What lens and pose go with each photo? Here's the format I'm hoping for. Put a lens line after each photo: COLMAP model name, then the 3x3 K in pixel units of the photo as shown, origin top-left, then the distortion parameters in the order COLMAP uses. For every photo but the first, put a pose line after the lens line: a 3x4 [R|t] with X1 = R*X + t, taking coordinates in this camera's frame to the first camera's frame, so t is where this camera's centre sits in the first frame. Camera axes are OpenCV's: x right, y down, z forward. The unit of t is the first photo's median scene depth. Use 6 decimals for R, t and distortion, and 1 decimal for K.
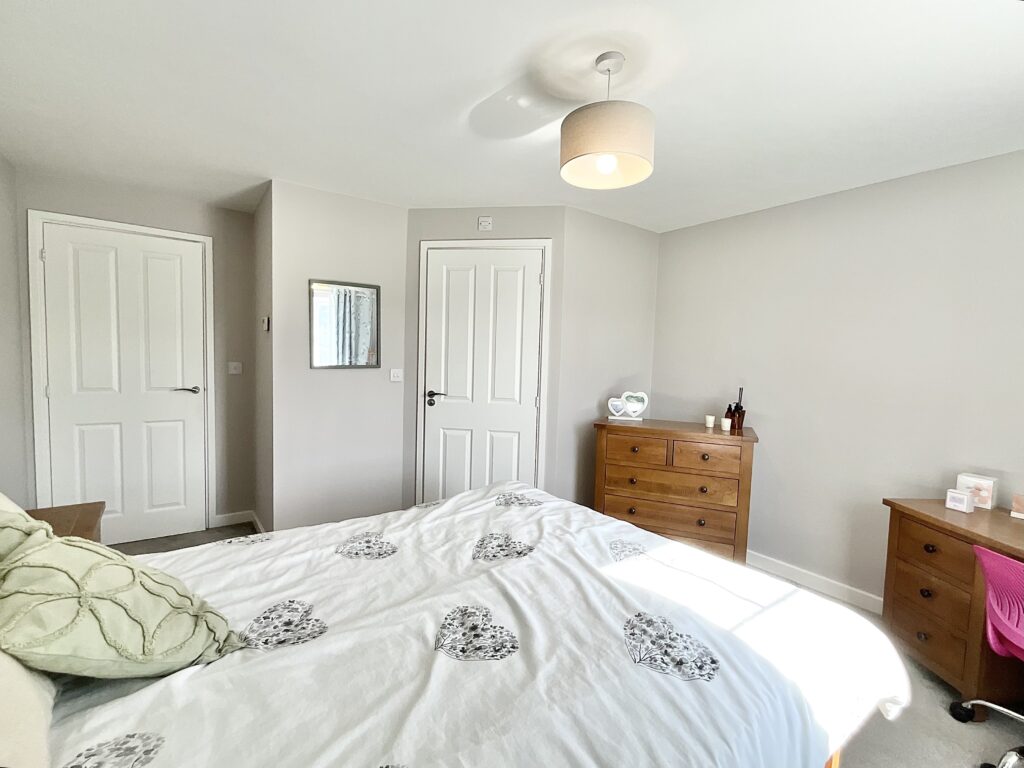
lens RADIAL K [[456.5, 0, 515.9], [0, 456.5, 386.4], [0, 0, 1]] dist [-0.000492, 0.000271]
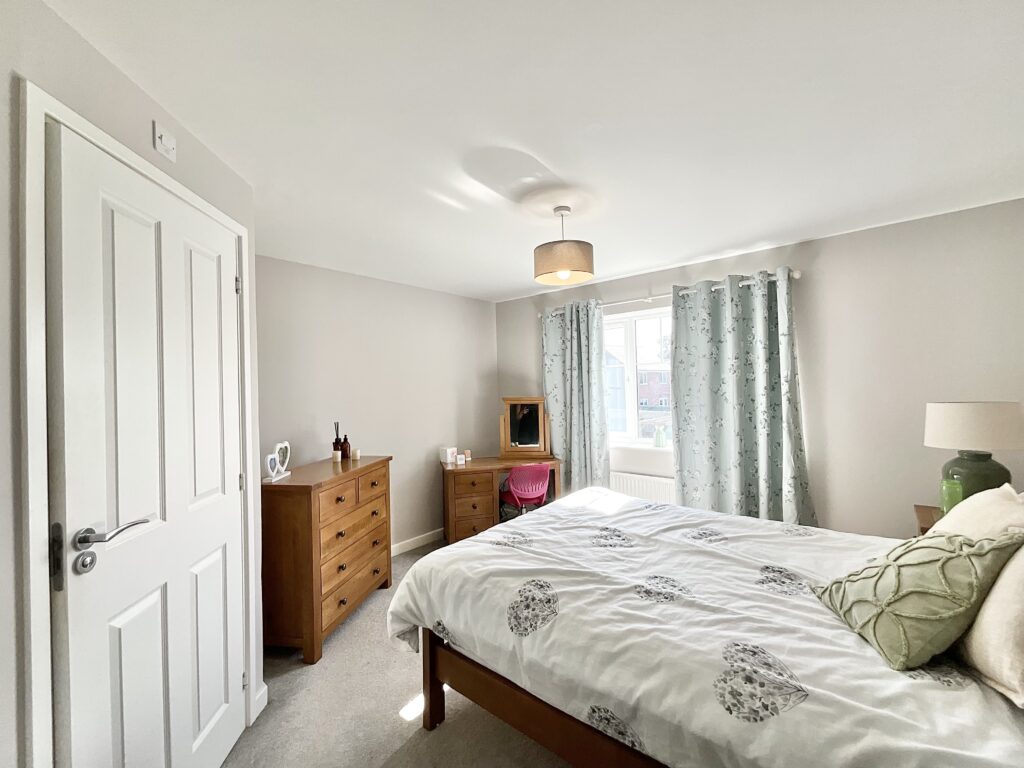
lens RADIAL K [[423.5, 0, 510.4], [0, 423.5, 379.1], [0, 0, 1]] dist [-0.007821, 0.001961]
pose [[-0.246418, -0.000268, 0.969164, -0.647202], [0.087882, 0.995874, 0.022620, -0.091651], [-0.965171, 0.090746, -0.245378, 0.862724]]
